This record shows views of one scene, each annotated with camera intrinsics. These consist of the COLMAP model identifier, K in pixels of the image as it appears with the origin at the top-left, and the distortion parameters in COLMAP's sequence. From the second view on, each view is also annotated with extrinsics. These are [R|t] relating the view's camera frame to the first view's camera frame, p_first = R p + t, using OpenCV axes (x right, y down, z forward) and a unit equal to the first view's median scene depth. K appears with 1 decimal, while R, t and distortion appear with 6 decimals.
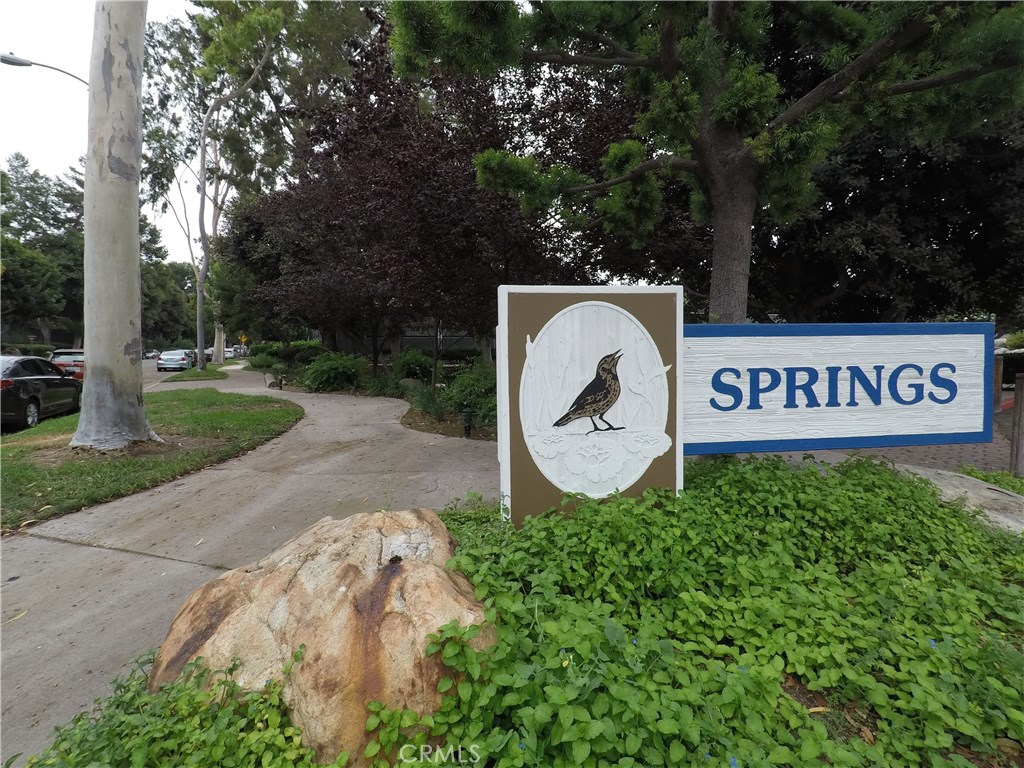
lens RADIAL K [[520.5, 0, 512.4], [0, 520.5, 382.1], [0, 0, 1]] dist [-0.015001, 0.003772]
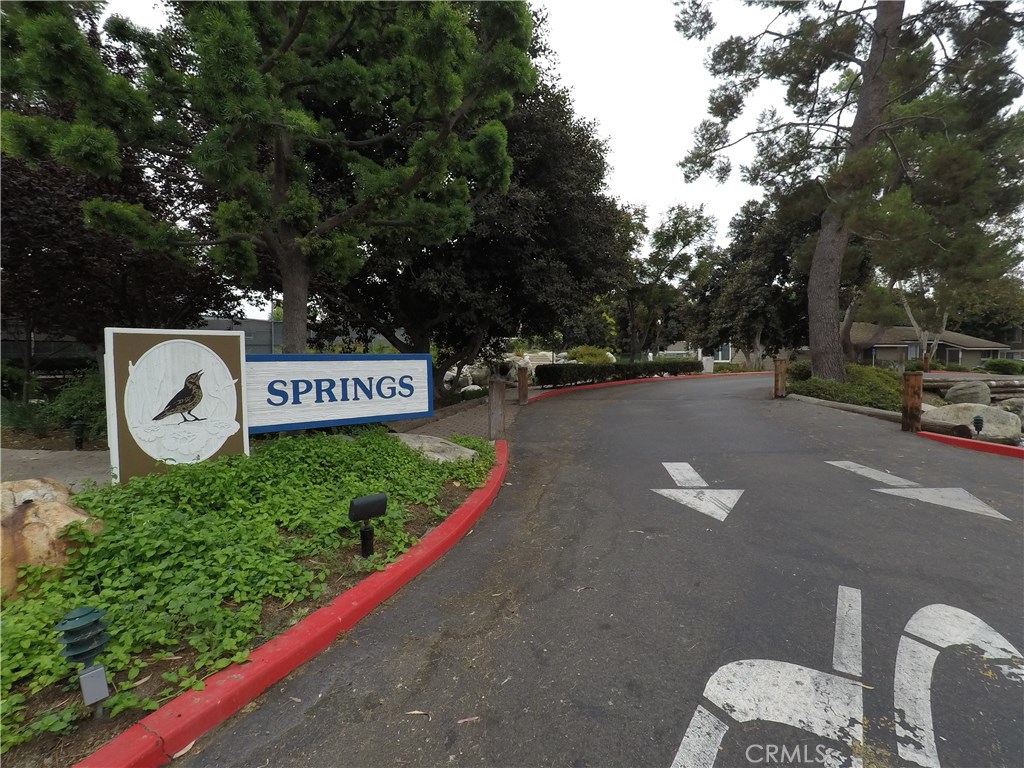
lens RADIAL K [[520.5, 0, 508.5], [0, 520.5, 386.0], [0, 0, 1]] dist [-0.015001, 0.003772]
pose [[0.818203, -0.021708, 0.574520, 0.062750], [0.026240, 0.999656, 0.000401, 0.010982], [-0.574331, 0.014748, 0.818491, -0.834915]]
